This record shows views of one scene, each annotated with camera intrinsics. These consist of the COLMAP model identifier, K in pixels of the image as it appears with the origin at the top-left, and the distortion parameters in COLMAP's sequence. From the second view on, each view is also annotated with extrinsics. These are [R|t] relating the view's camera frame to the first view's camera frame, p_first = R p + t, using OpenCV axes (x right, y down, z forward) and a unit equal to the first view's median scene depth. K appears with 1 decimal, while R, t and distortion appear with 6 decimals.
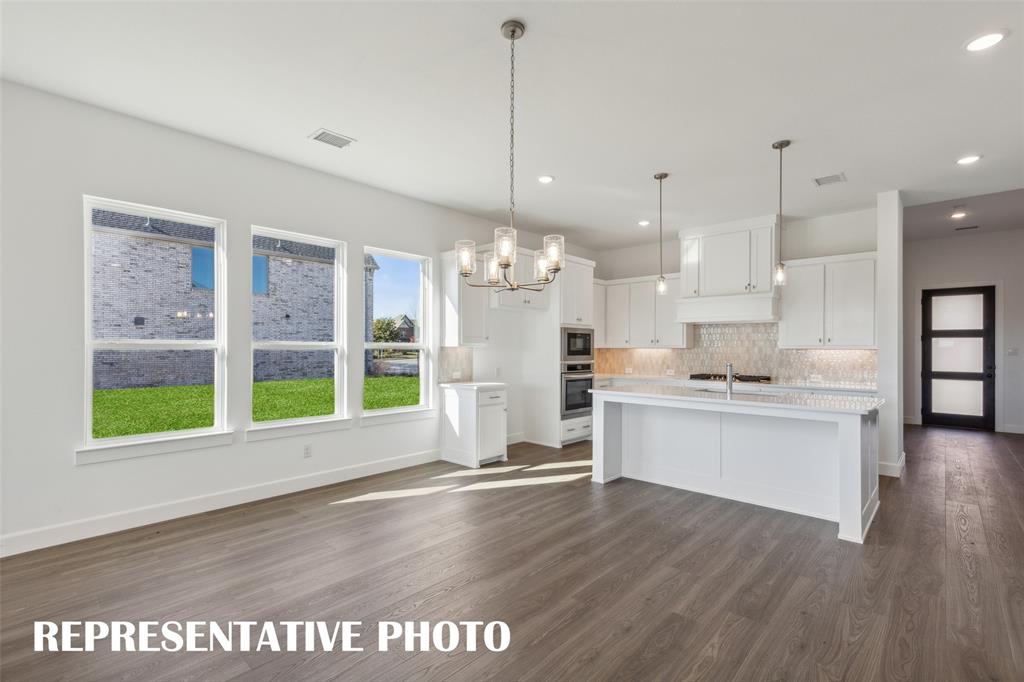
lens RADIAL K [[465.4, 0, 512.7], [0, 465.4, 344.3], [0, 0, 1]] dist [0.007854, -0.000697]
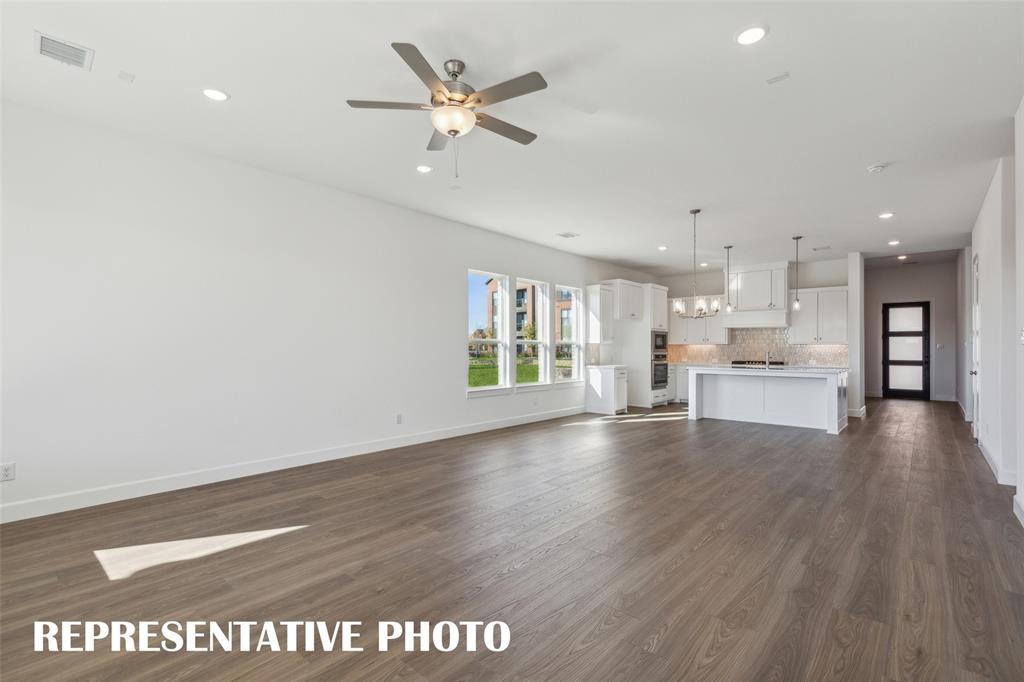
lens RADIAL K [[465.4, 0, 512.7], [0, 465.4, 344.3], [0, 0, 1]] dist [0.007854, -0.000697]
pose [[0.999765, -0.002461, 0.021525, -0.396670], [0.002425, 0.999996, 0.001722, 0.004916], [-0.021529, -0.001669, 0.999767, -0.558237]]
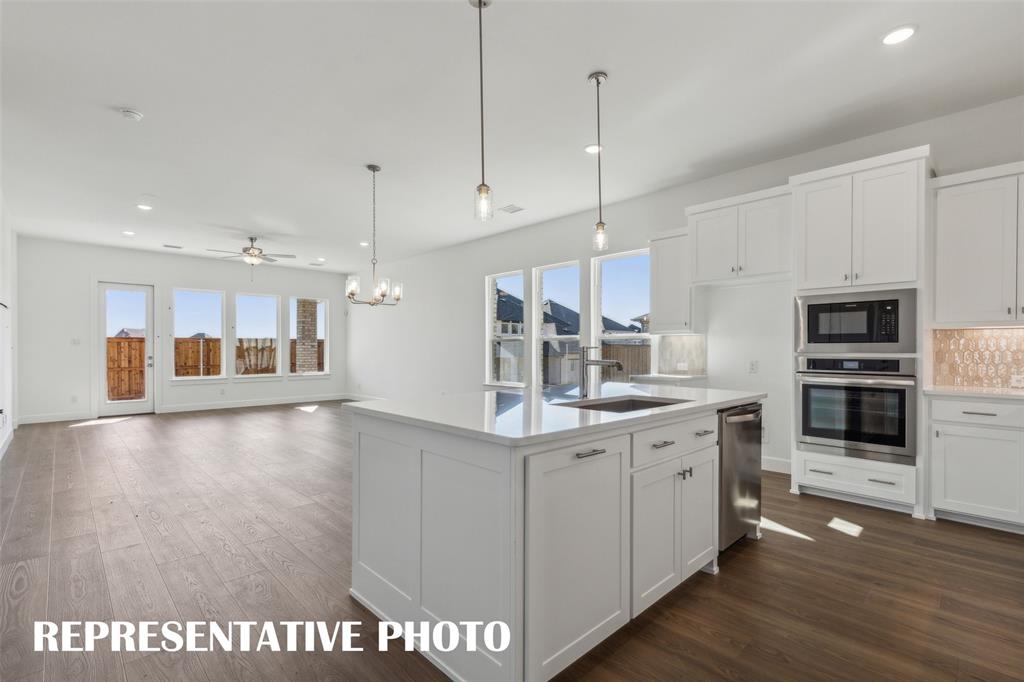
lens RADIAL K [[465.4, 0, 512.7], [0, 465.4, 344.3], [0, 0, 1]] dist [0.007854, -0.000697]
pose [[-0.054699, -0.015956, -0.998375, 0.731815], [0.006829, 0.999843, -0.016354, 0.032875], [0.998480, -0.007712, -0.054581, 0.657396]]
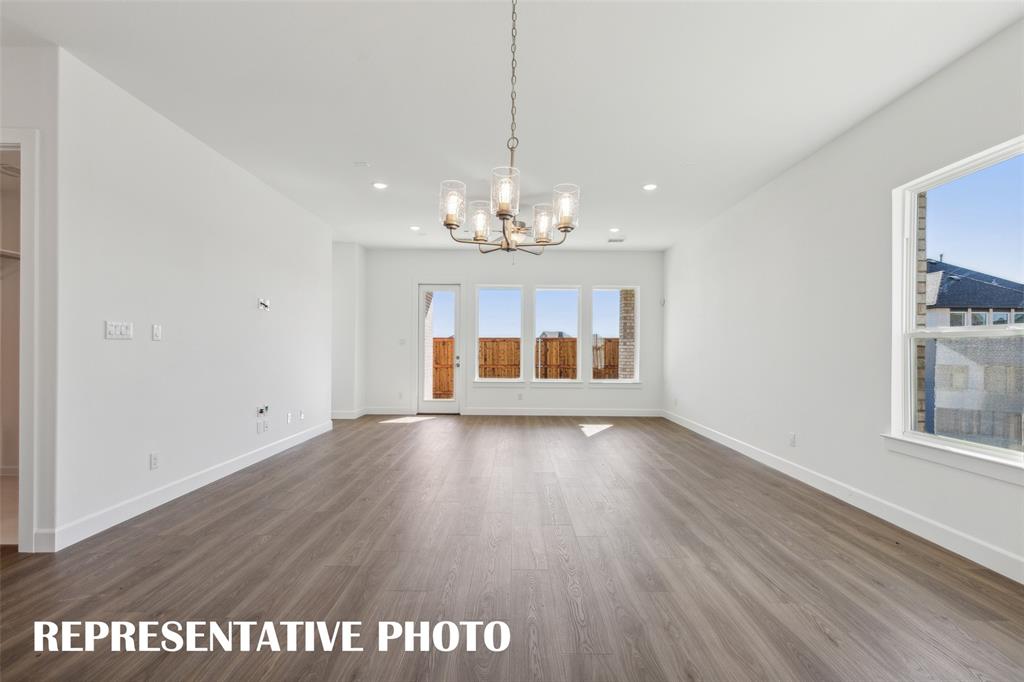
lens RADIAL K [[465.4, 0, 512.7], [0, 465.4, 344.3], [0, 0, 1]] dist [0.007854, -0.000697]
pose [[-0.738260, -0.015926, -0.674328, 0.205781], [-0.007395, 0.999852, -0.015517, 0.023502], [0.674476, -0.006469, -0.738269, 0.622068]]
